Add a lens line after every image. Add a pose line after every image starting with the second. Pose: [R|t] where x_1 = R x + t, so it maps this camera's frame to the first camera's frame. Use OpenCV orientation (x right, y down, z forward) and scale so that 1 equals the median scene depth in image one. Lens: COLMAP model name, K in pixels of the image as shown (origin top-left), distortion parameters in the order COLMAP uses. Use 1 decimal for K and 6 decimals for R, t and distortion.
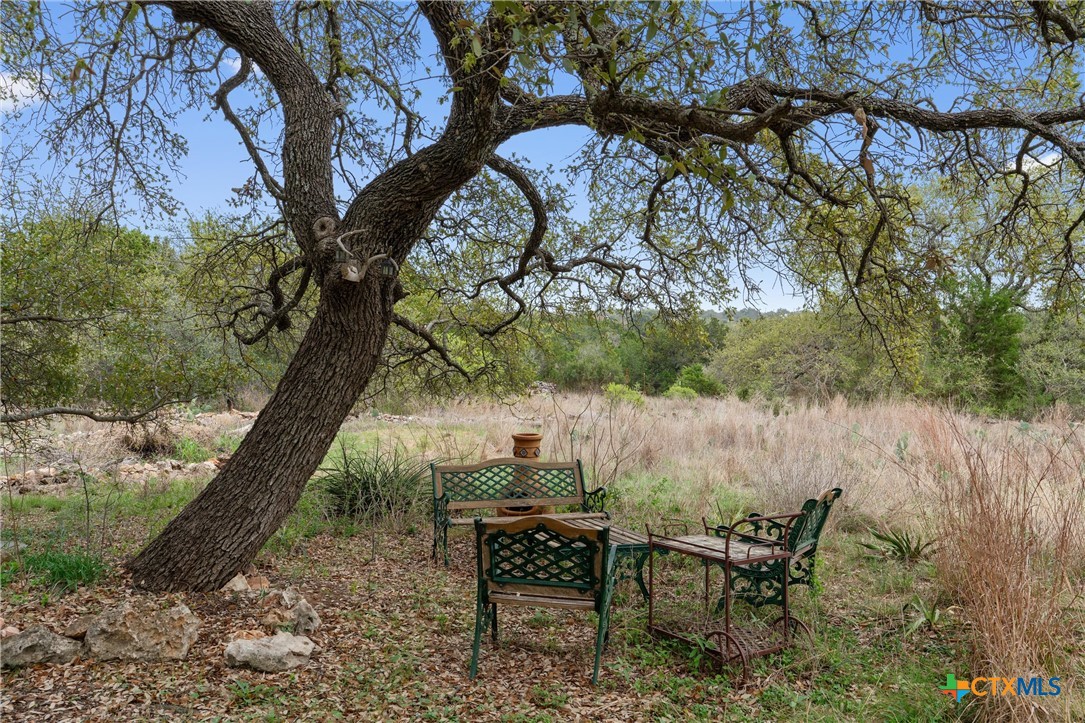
lens RADIAL K [[484.1, 0, 541.6], [0, 484.1, 357.5], [0, 0, 1]] dist [-0.011859, 0.002917]
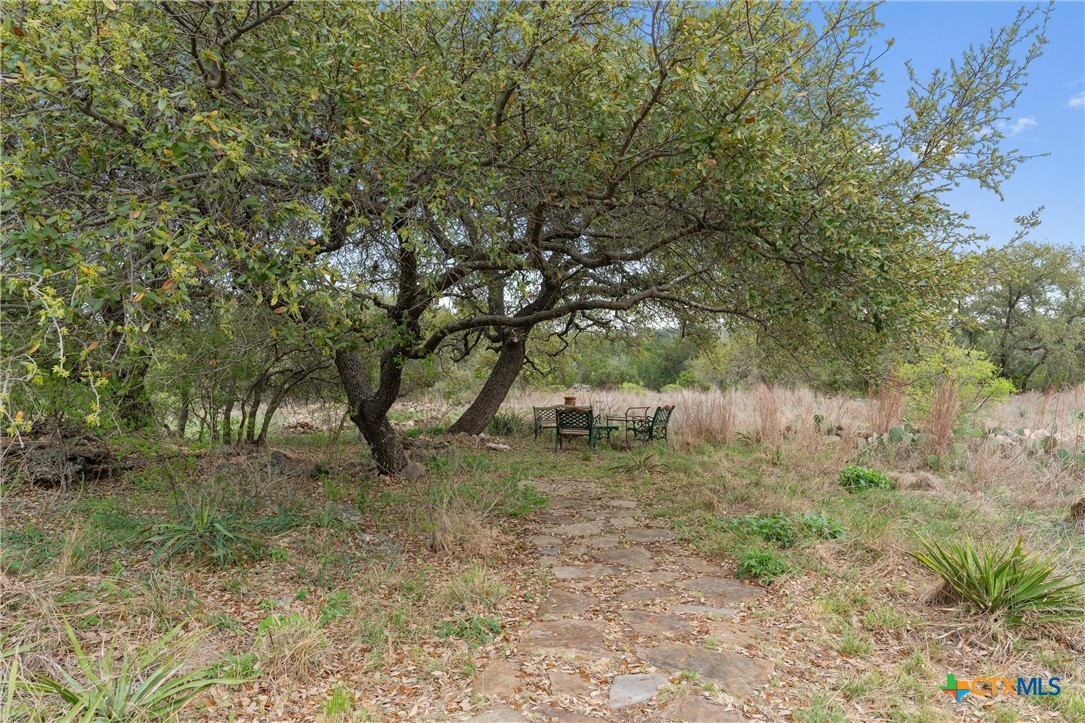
lens RADIAL K [[484.1, 0, 541.7], [0, 484.1, 363.1], [0, 0, 1]] dist [-0.011859, 0.002917]
pose [[0.995461, -0.021631, -0.092677, 0.053566], [0.020322, 0.999680, -0.015045, 0.021471], [0.092973, 0.013094, 0.995583, -1.362074]]
